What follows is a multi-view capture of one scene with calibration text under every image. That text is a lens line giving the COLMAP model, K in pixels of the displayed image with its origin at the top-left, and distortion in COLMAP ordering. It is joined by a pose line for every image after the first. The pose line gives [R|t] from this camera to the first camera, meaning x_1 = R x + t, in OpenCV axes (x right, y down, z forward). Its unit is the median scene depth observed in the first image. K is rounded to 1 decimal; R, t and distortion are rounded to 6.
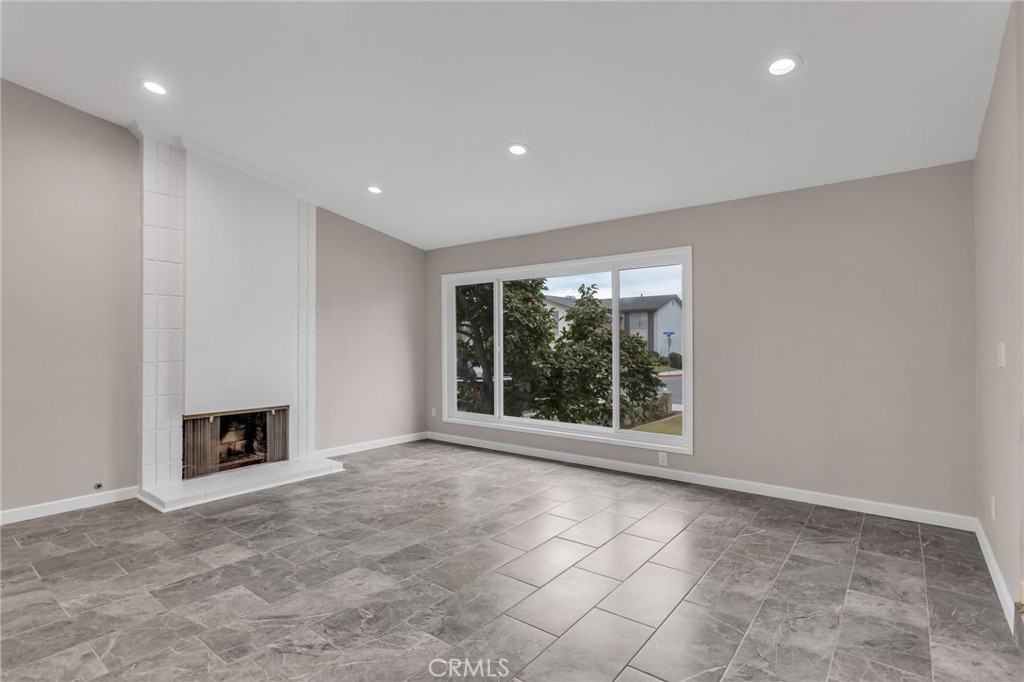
lens RADIAL K [[504.8, 0, 520.5], [0, 504.8, 336.3], [0, 0, 1]] dist [-0.005569, 0.001021]
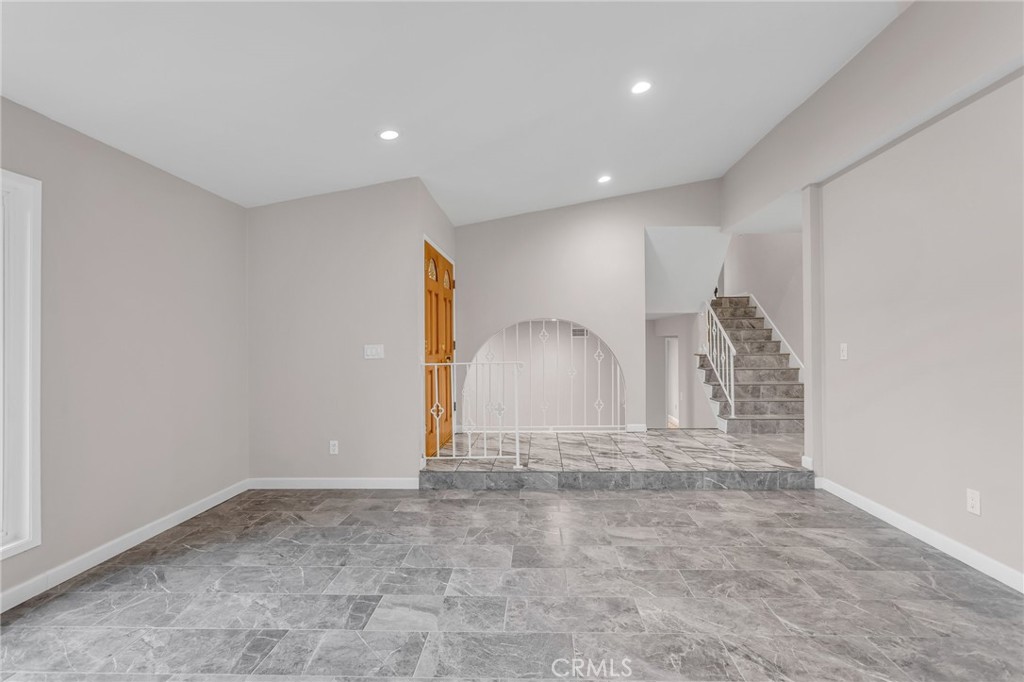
lens RADIAL K [[504.8, 0, 520.5], [0, 504.8, 336.3], [0, 0, 1]] dist [-0.005569, 0.001021]
pose [[-0.579310, 0.016799, 0.814934, -0.547501], [0.001399, 0.999807, -0.019616, 0.013431], [-0.815106, -0.010224, -0.579222, 1.093451]]
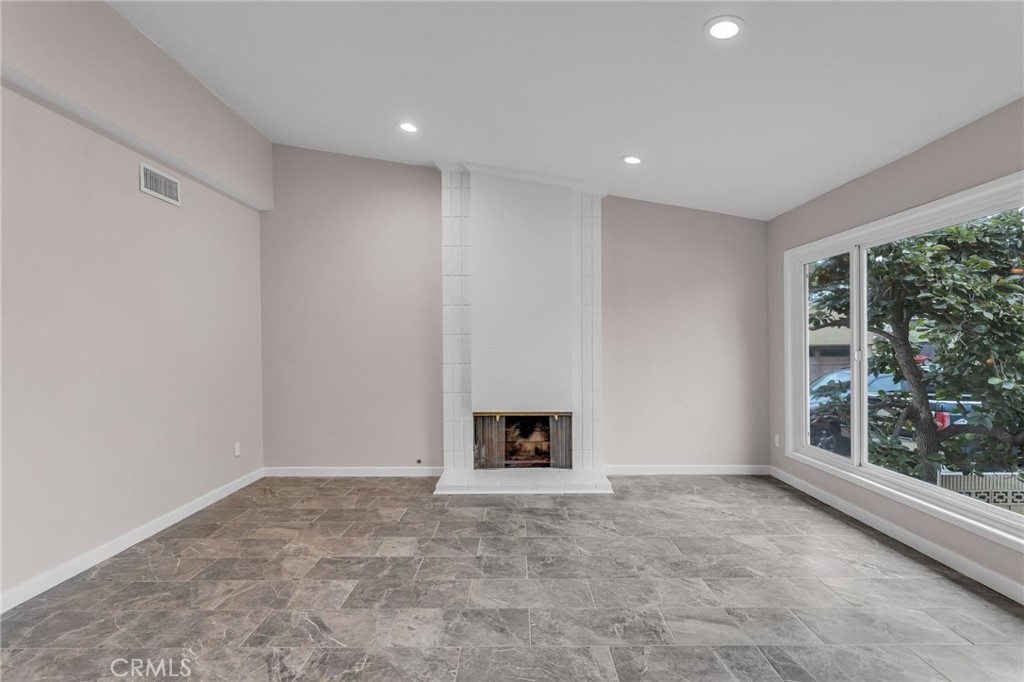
lens RADIAL K [[520.7, 0, 512.1], [0, 520.7, 346.7], [0, 0, 1]] dist [-0.008970, 0.000483]
pose [[0.600829, 0.001412, -0.799376, 0.356198], [0.013187, 0.999845, 0.011678, 0.000200], [0.799268, -0.017558, 0.600718, 0.438245]]
